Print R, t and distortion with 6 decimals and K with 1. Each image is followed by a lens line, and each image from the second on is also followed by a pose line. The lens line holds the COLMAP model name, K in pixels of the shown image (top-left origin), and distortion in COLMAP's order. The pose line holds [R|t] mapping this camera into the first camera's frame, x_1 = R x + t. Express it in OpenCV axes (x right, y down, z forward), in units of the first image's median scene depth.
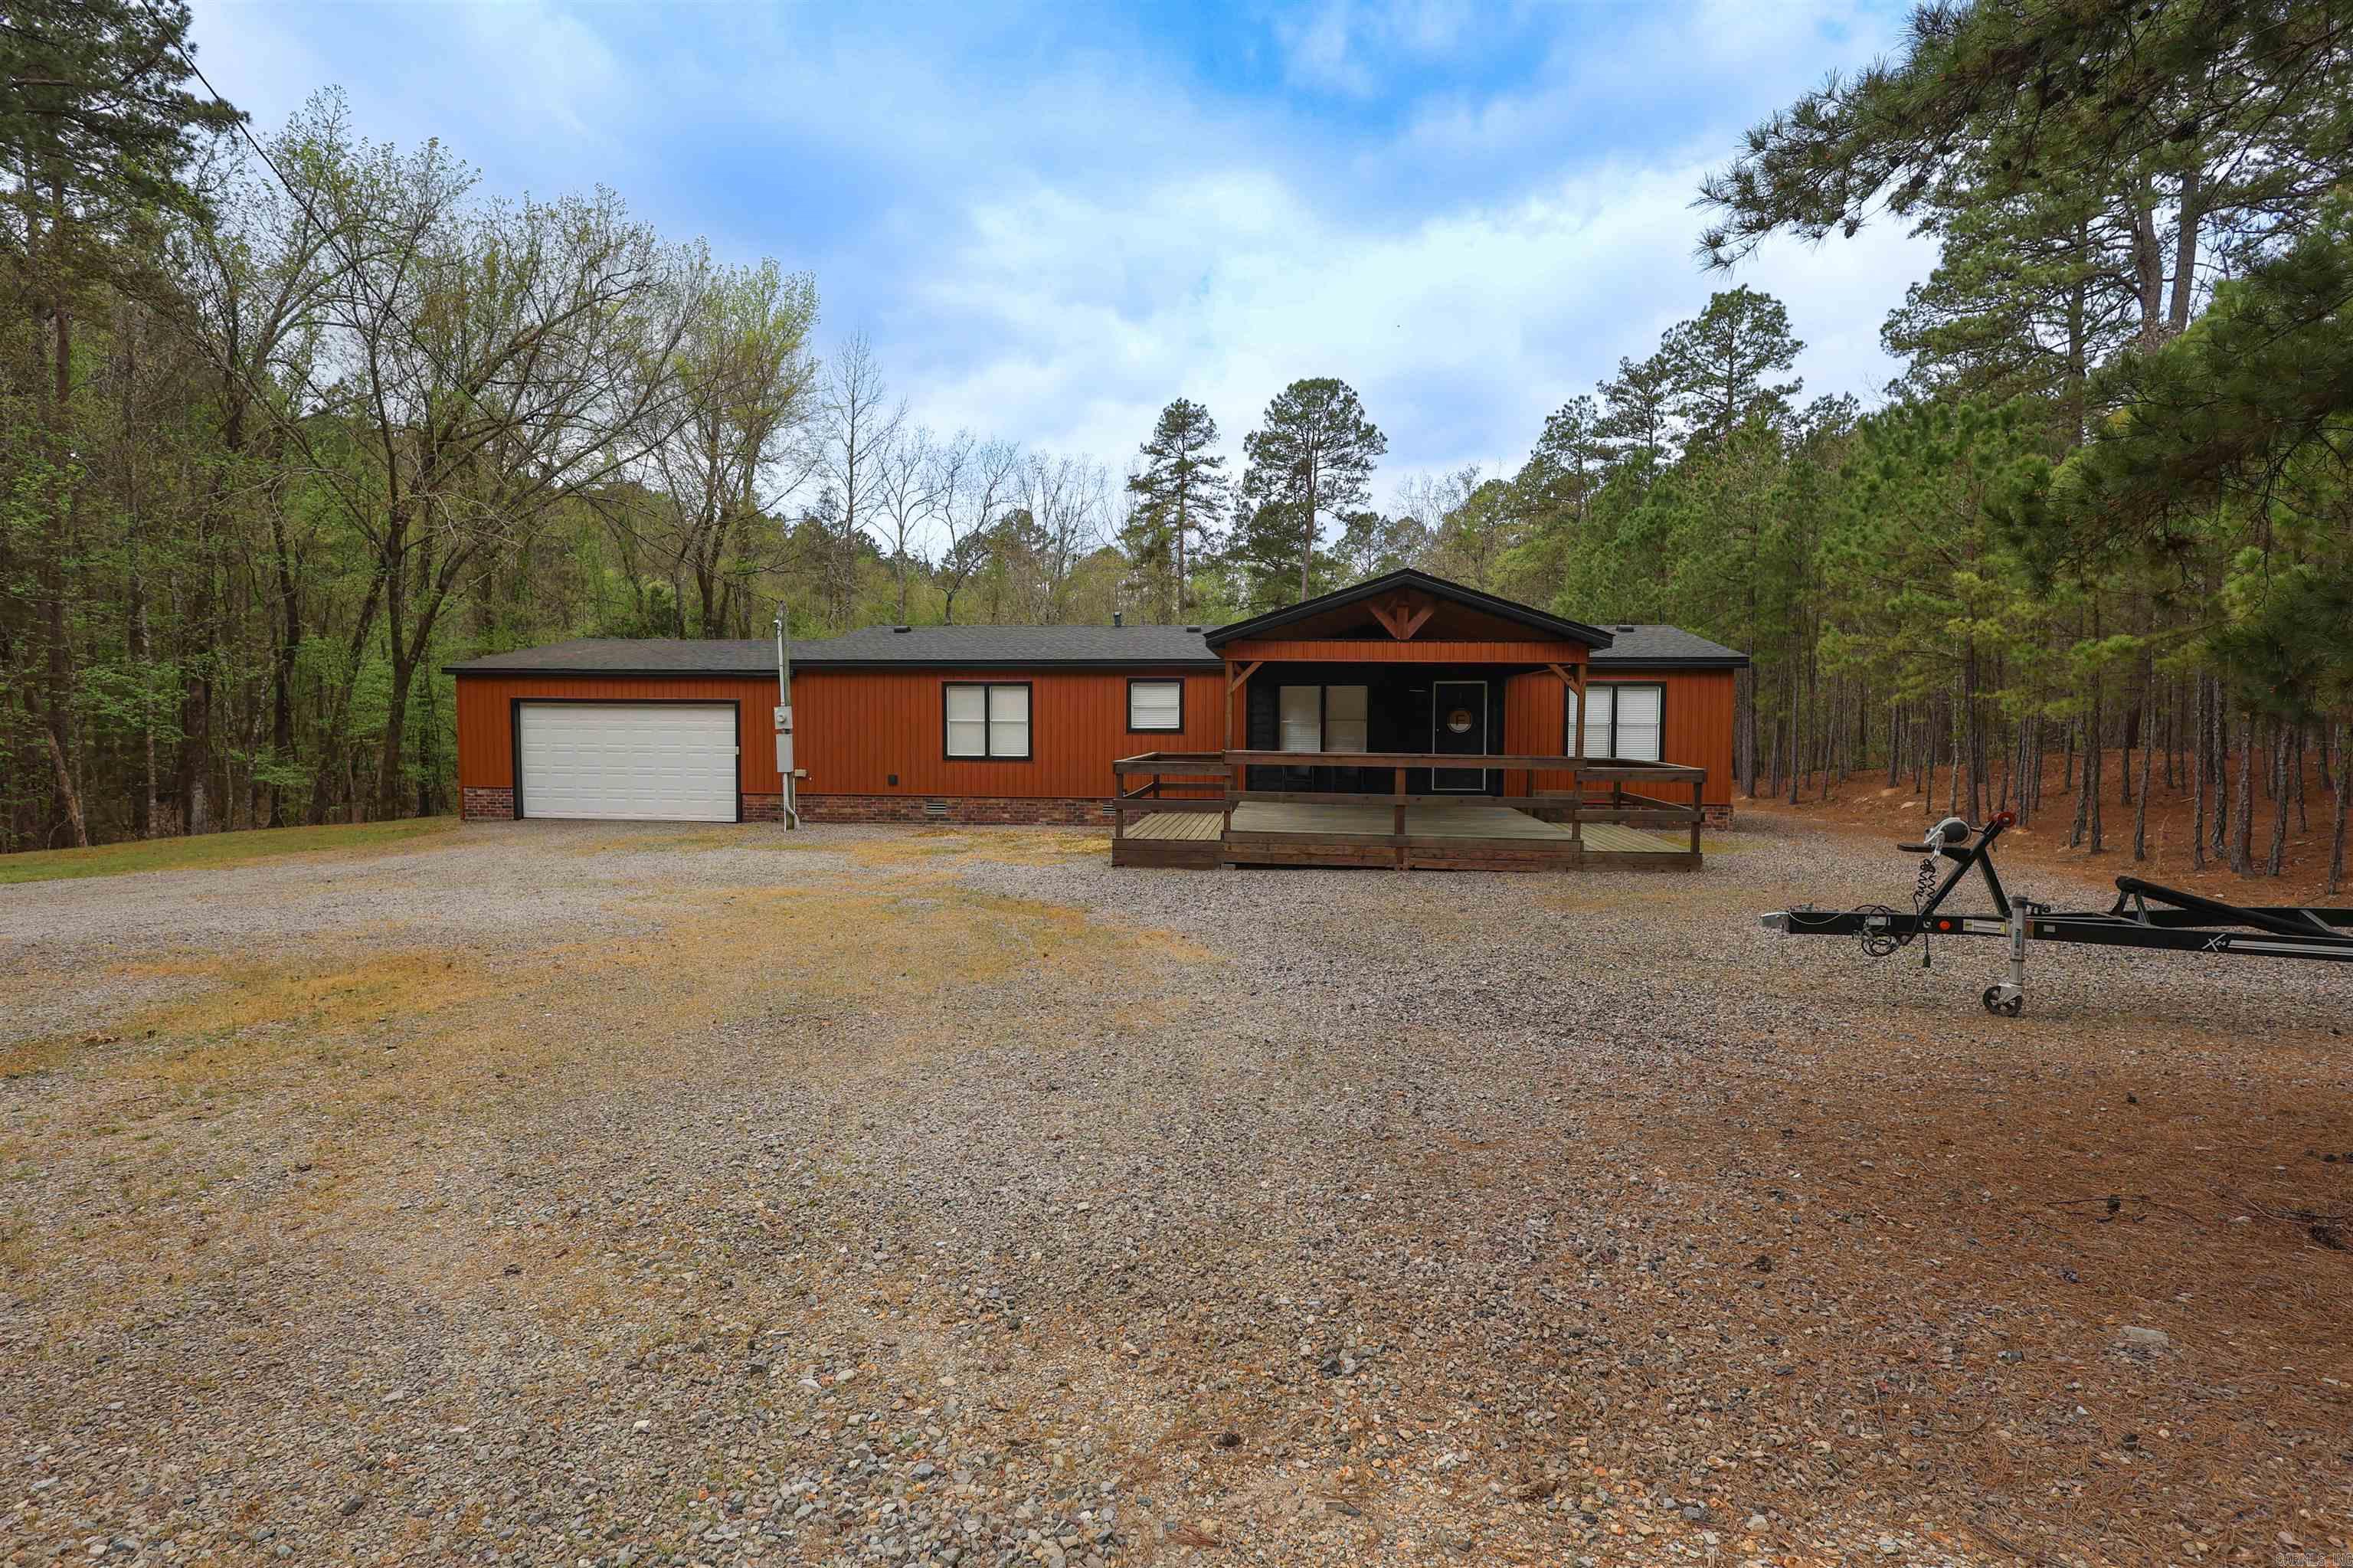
lens RADIAL K [[1143.9, 0, 1180.9], [0, 1143.9, 783.4], [0, 0, 1]] dist [-0.000867, 0.000553]
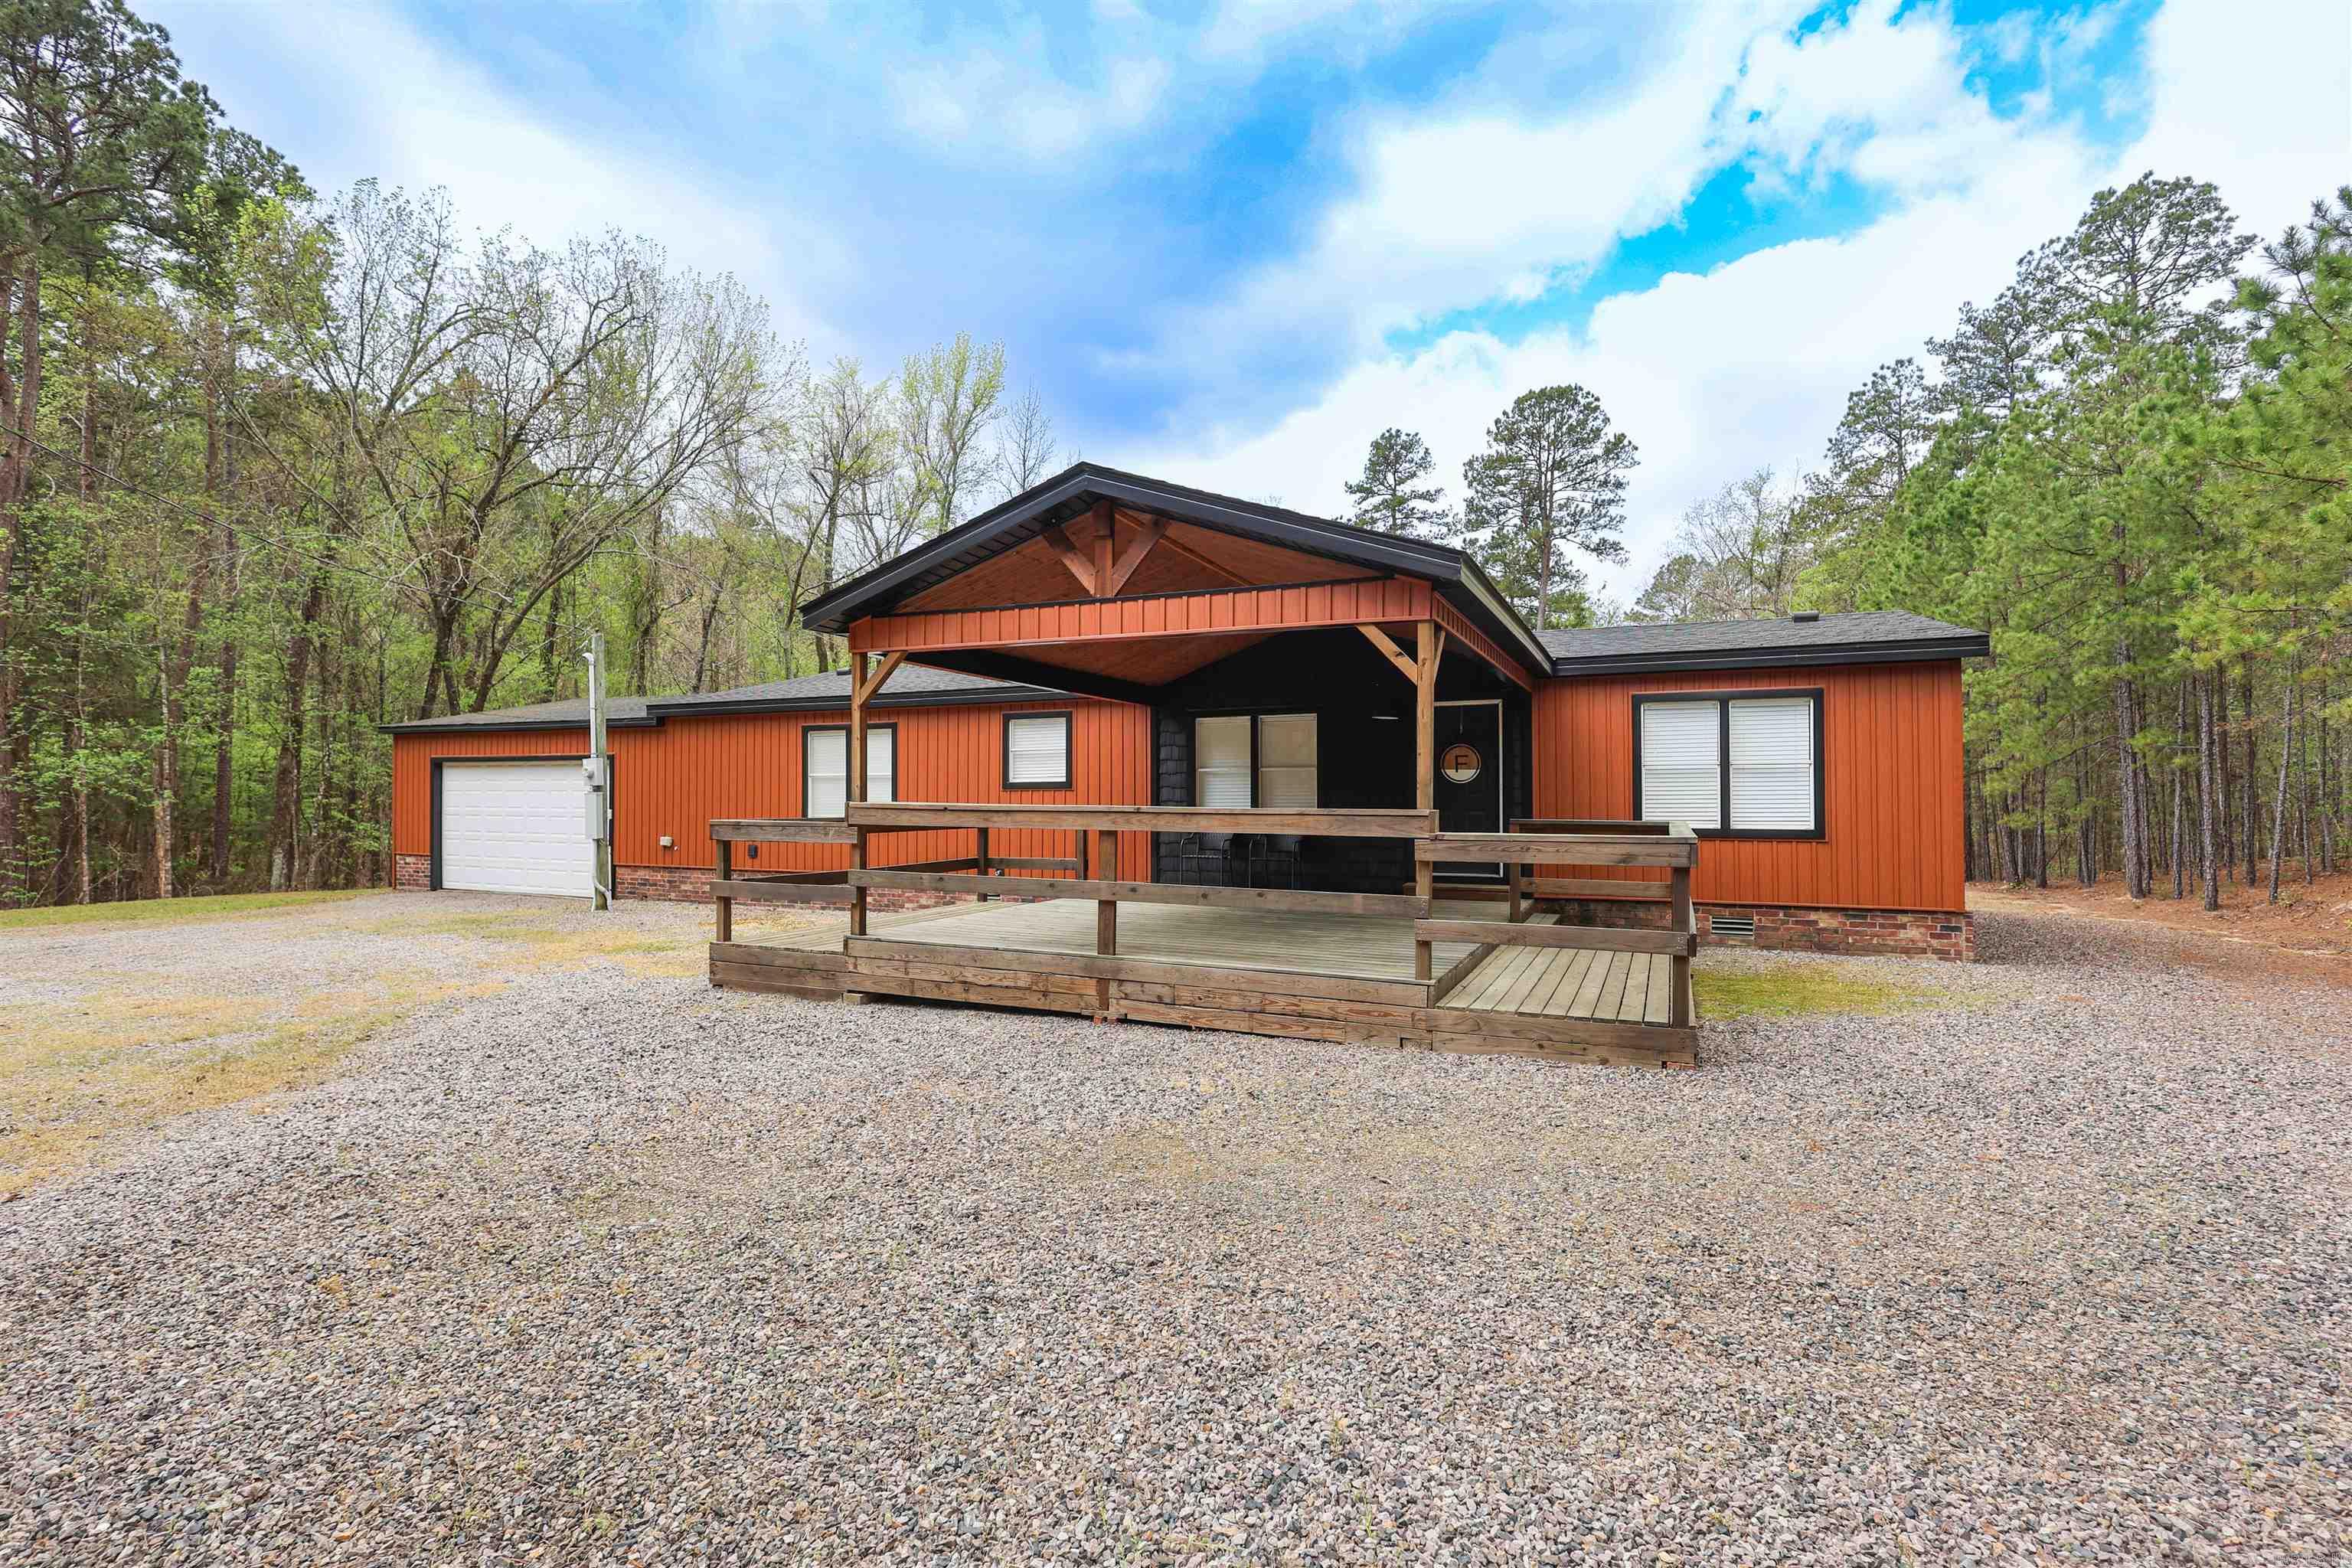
lens RADIAL K [[1116.8, 0, 1168.1], [0, 1116.8, 781.2], [0, 0, 1]] dist [-0.000155, 0.000598]
pose [[0.947001, -0.009436, -0.321091, 0.268656], [-0.013743, 0.997463, -0.069844, -0.000835], [0.320936, 0.070555, 0.944469, 0.346558]]
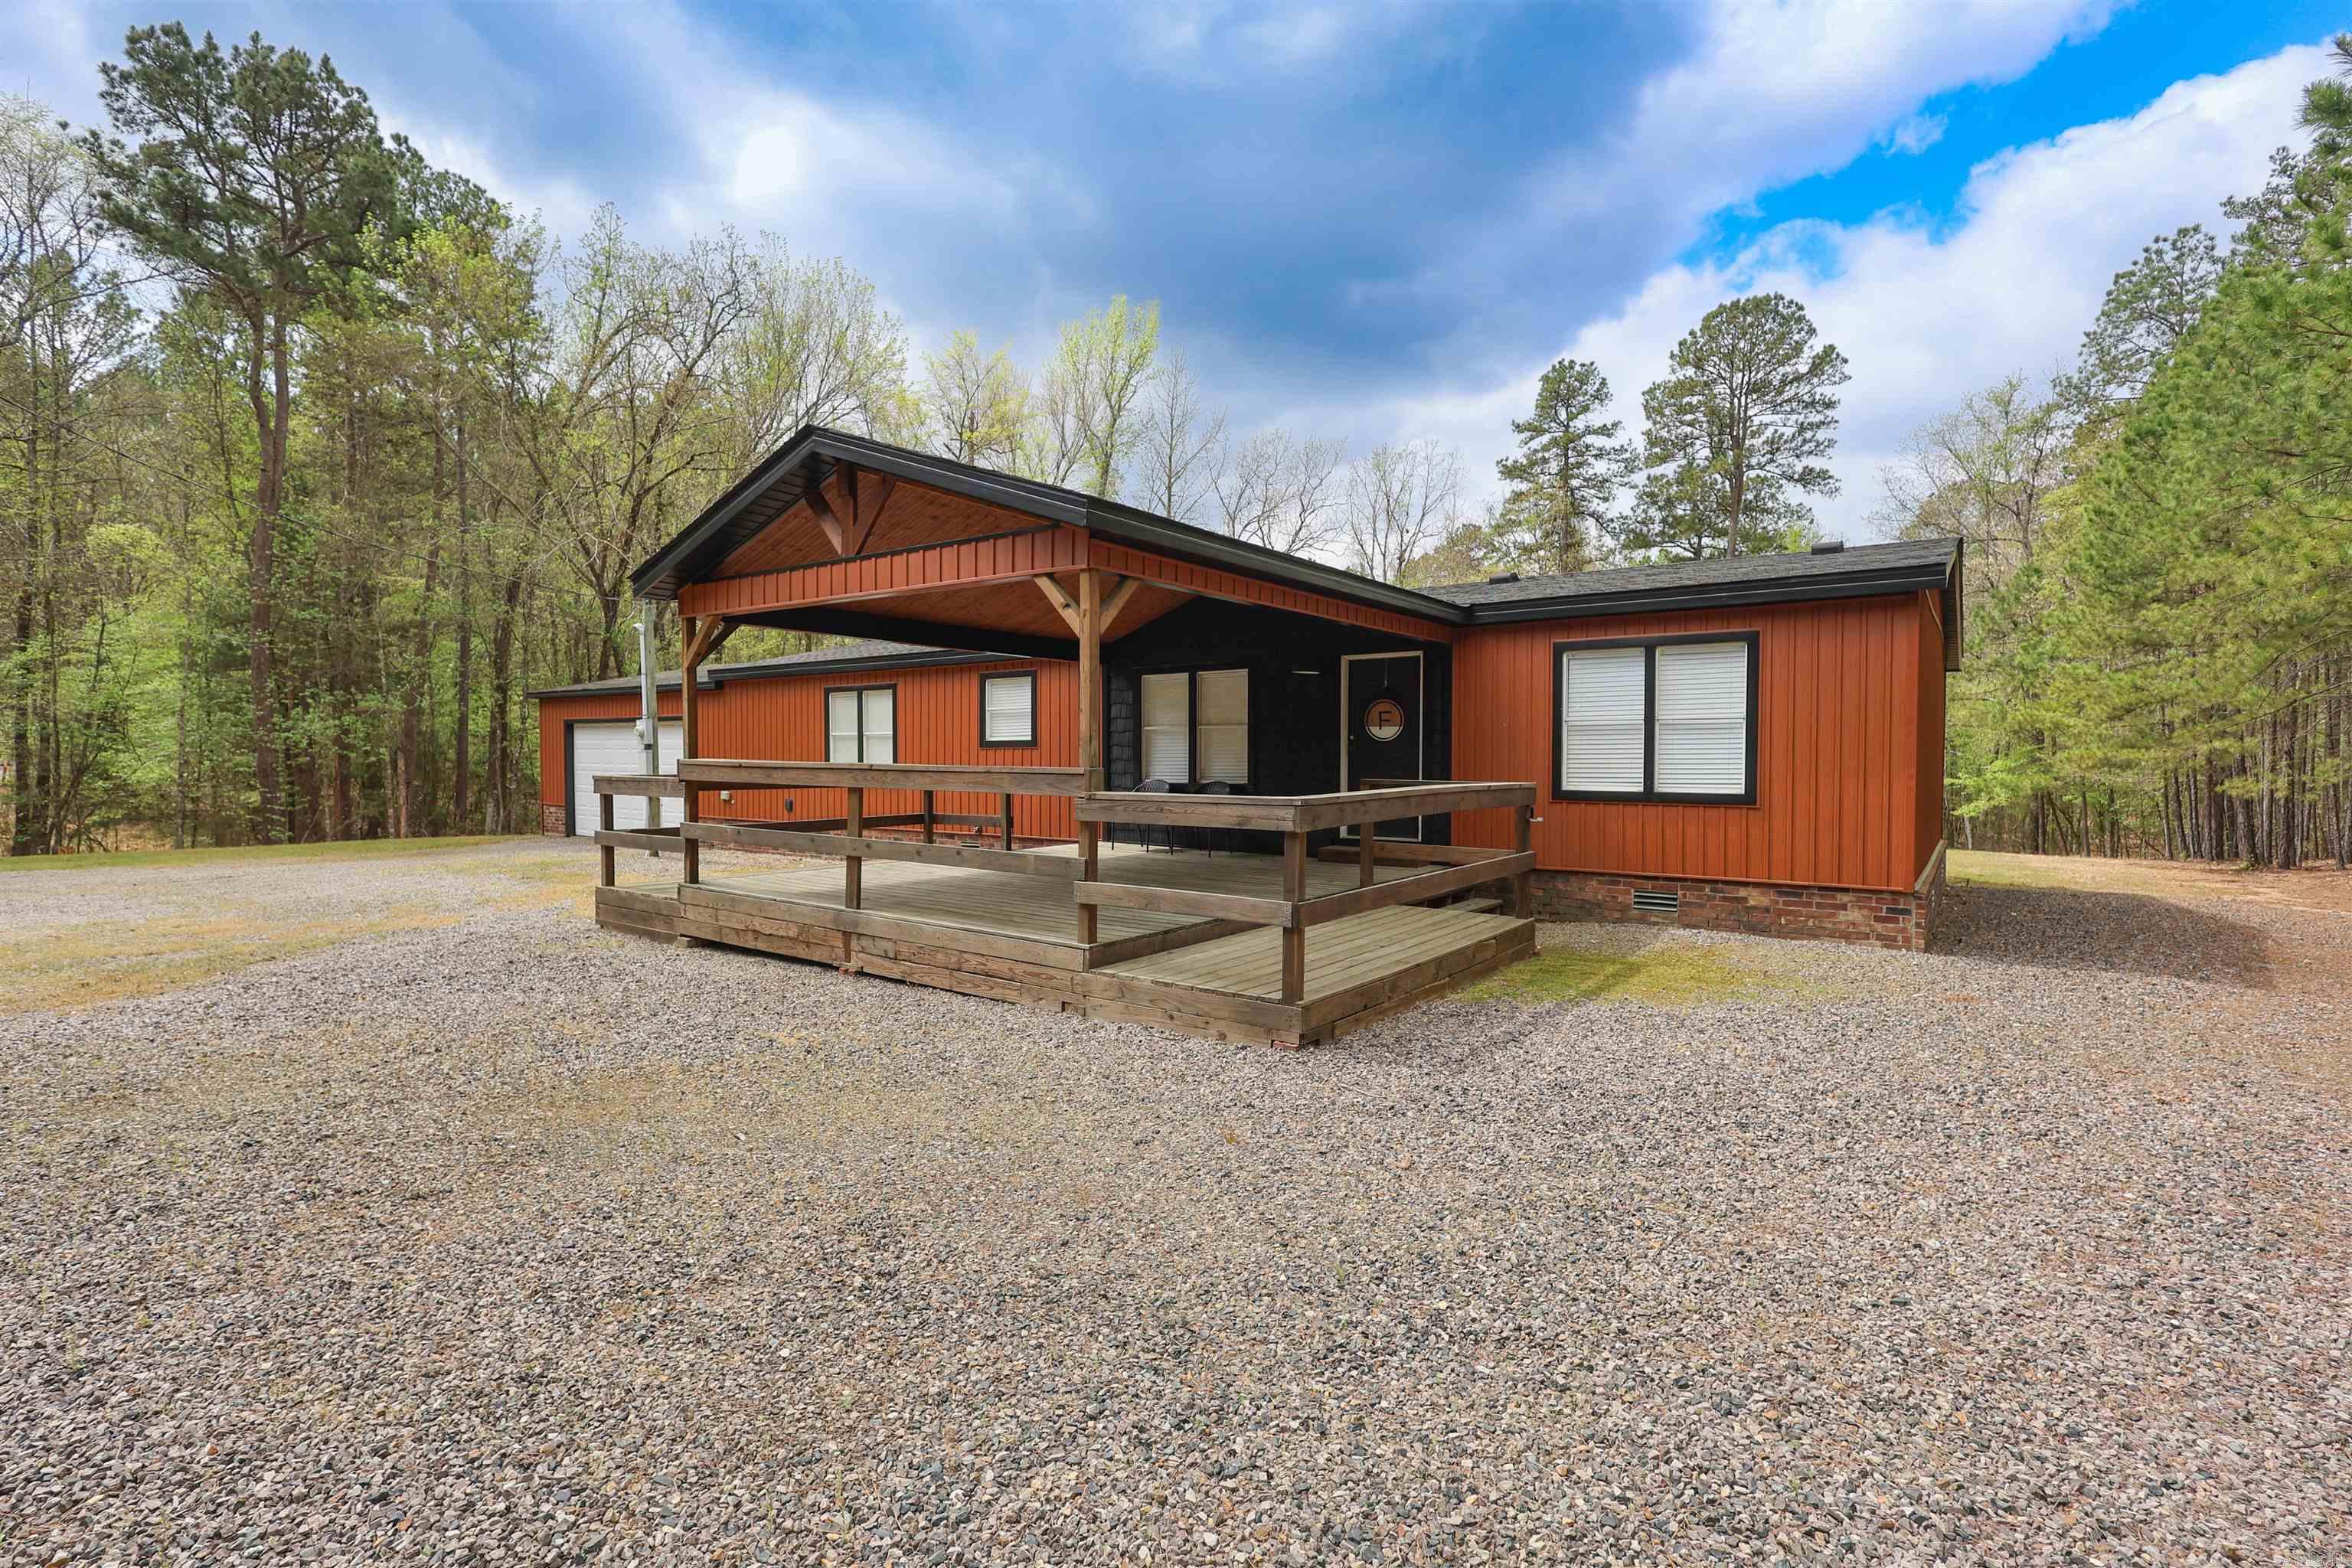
lens RADIAL K [[1114.3, 0, 1162.5], [0, 1114.3, 780.6], [0, 0, 1]] dist [0.002191, 0.000507]
pose [[0.854740, 0.008329, -0.518990, 0.413688], [-0.027703, 0.999178, -0.029591, -0.004067], [0.518317, 0.039670, 0.854268, 0.422188]]
